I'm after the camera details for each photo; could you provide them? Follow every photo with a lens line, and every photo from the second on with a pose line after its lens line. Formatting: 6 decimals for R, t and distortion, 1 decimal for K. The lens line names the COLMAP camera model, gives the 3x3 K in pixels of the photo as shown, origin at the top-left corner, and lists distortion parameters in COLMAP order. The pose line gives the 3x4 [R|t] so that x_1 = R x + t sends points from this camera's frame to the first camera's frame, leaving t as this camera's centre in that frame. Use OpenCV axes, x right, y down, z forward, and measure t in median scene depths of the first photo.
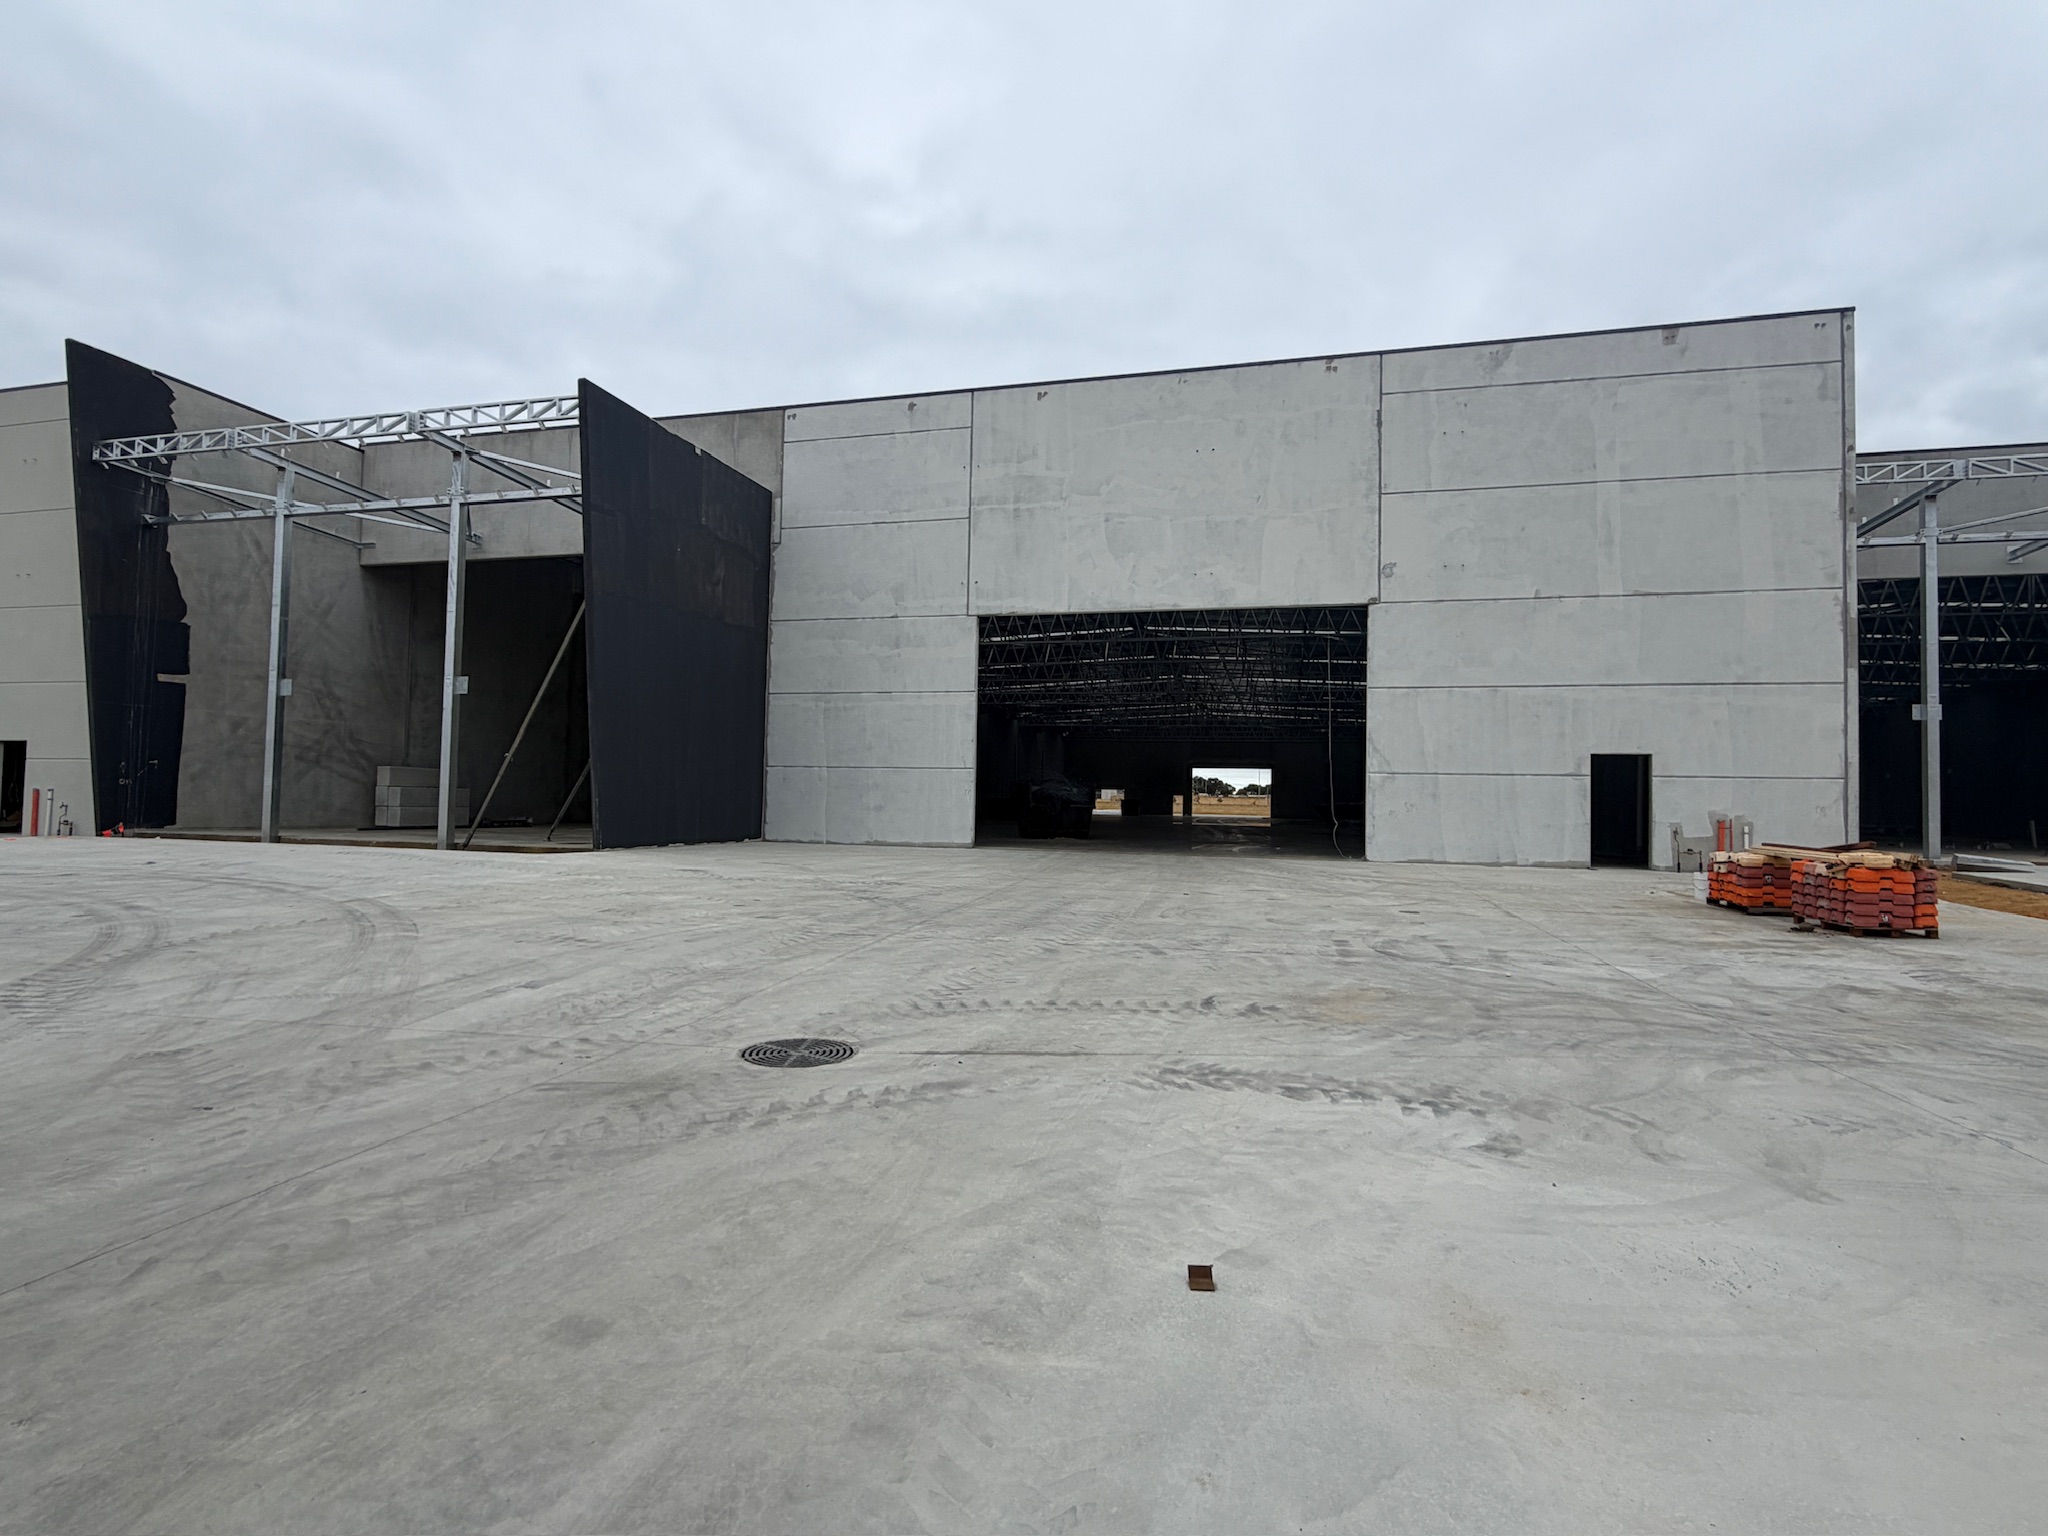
lens RADIAL K [[1000.4, 0, 1024.0], [0, 1000.4, 768.0], [0, 0, 1]] dist [-0.002108, -0.000137]
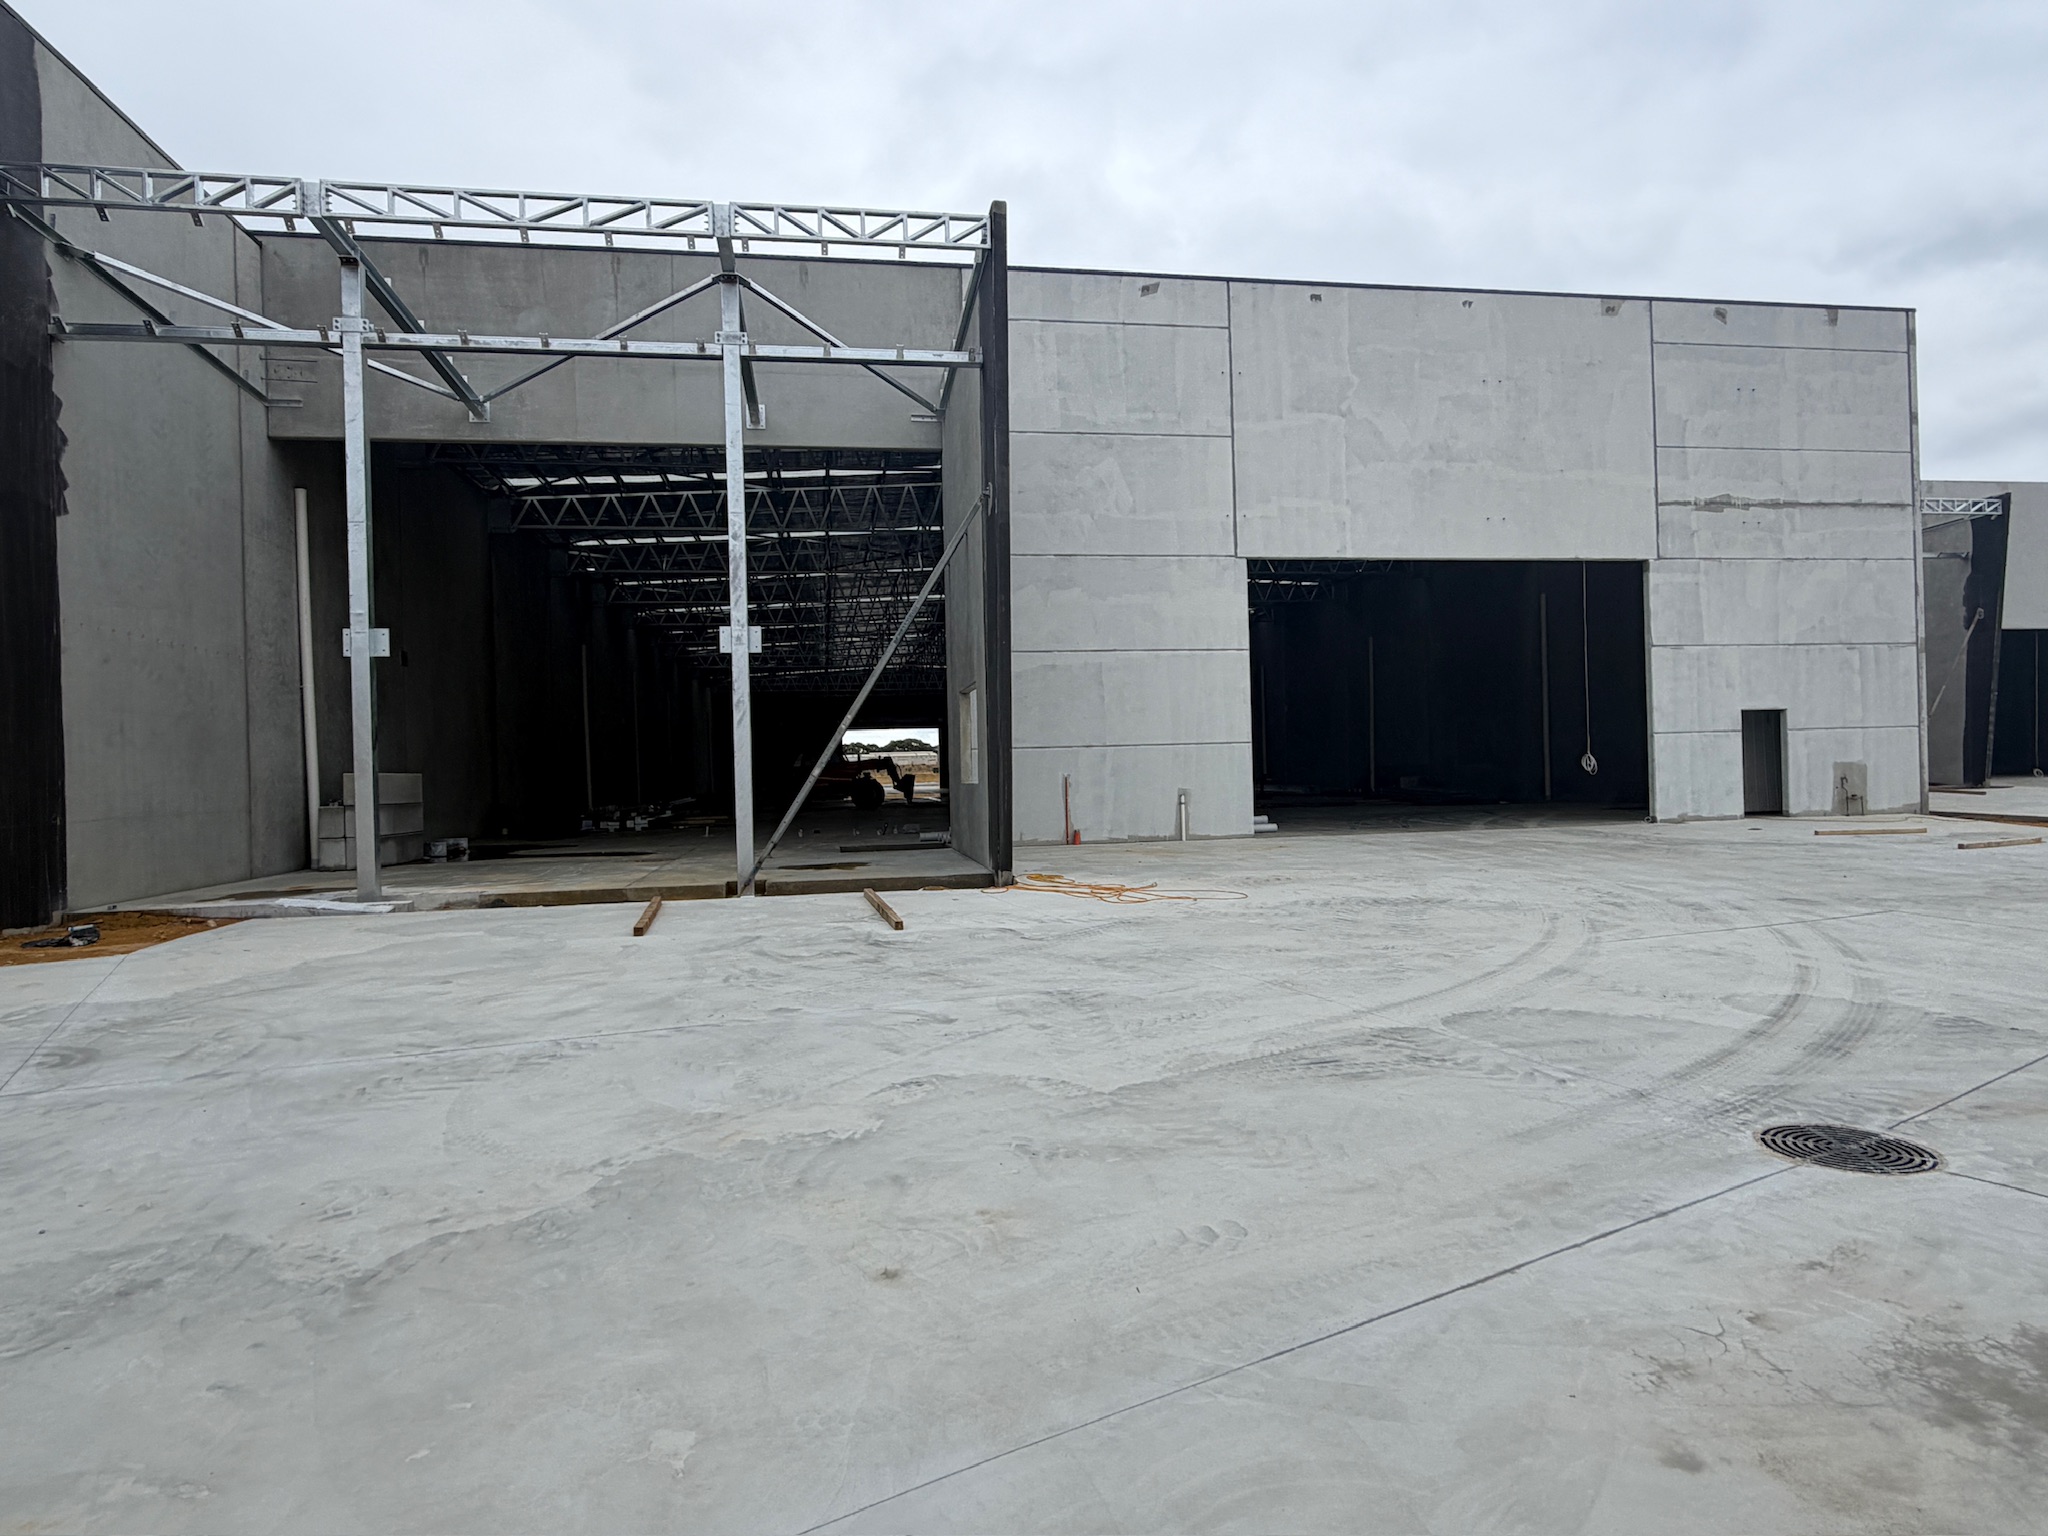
lens RADIAL K [[1189.6, 0, 1024.0], [0, 1189.6, 768.0], [0, 0, 1]] dist [0.004649, 0.001825]
pose [[0.901594, -0.043051, 0.430437, -0.655606], [0.035117, 0.999035, 0.026364, -0.011785], [-0.431156, -0.008654, 0.902236, 0.199216]]
